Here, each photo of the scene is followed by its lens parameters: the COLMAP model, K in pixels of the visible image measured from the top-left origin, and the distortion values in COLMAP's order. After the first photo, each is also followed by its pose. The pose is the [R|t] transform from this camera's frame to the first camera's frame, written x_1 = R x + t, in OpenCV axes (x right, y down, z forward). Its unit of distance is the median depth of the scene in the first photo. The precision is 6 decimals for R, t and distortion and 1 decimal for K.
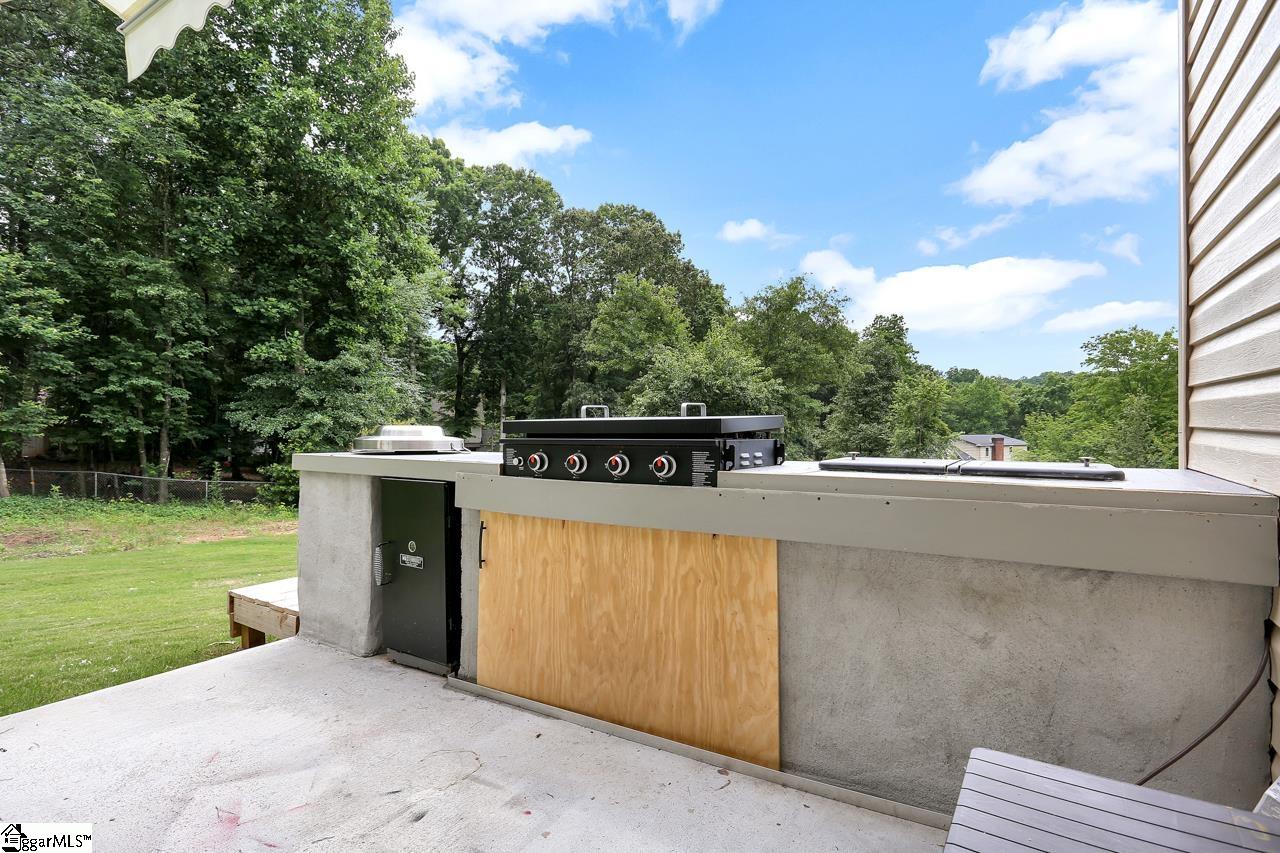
lens RADIAL K [[627.0, 0, 633.0], [0, 627.0, 424.1], [0, 0, 1]] dist [0.000334, -0.000026]
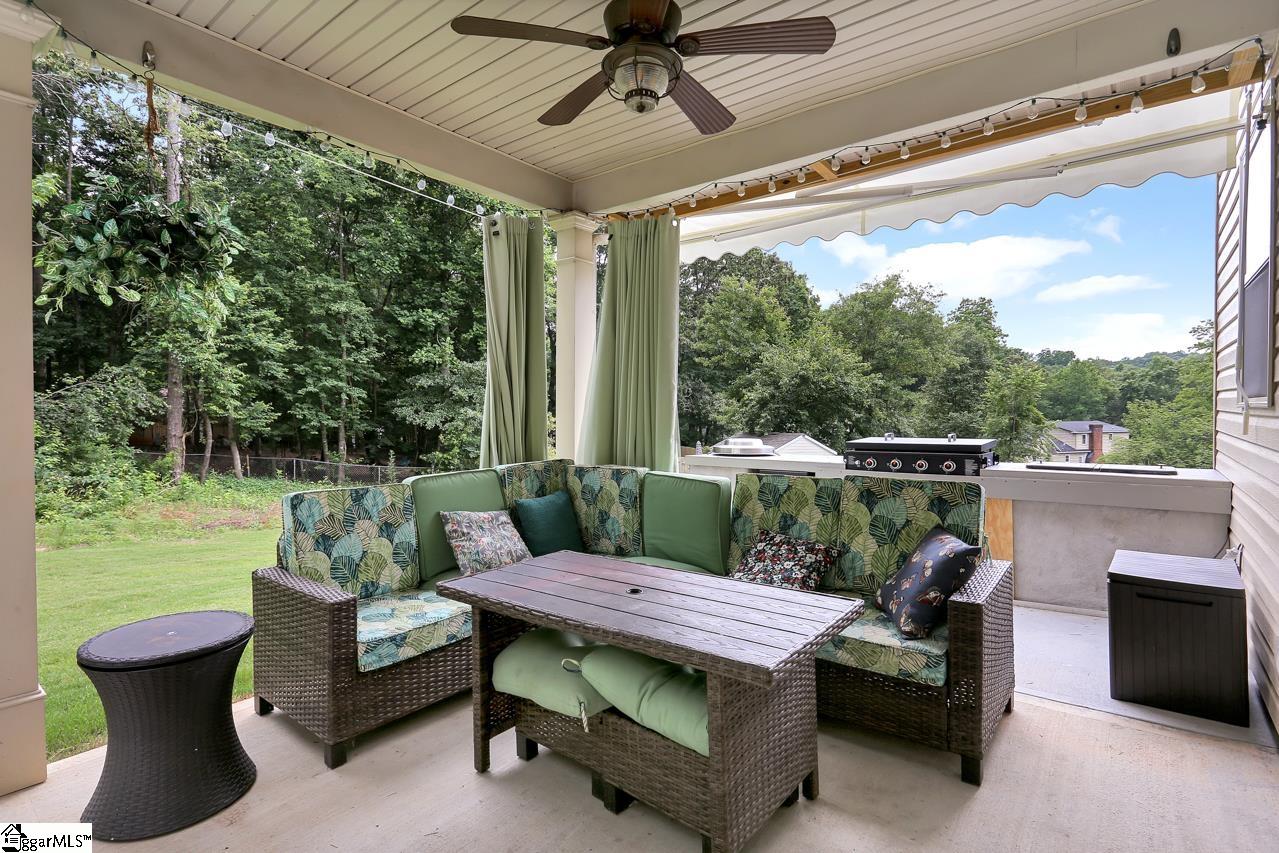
lens RADIAL K [[624.4, 0, 634.7], [0, 624.4, 419.8], [0, 0, 1]] dist [-0.000862, 0.000414]
pose [[0.994116, -0.002943, -0.108278, -0.070429], [0.004539, 0.999885, 0.014498, -0.011367], [0.108223, -0.014904, 0.994015, -0.110310]]
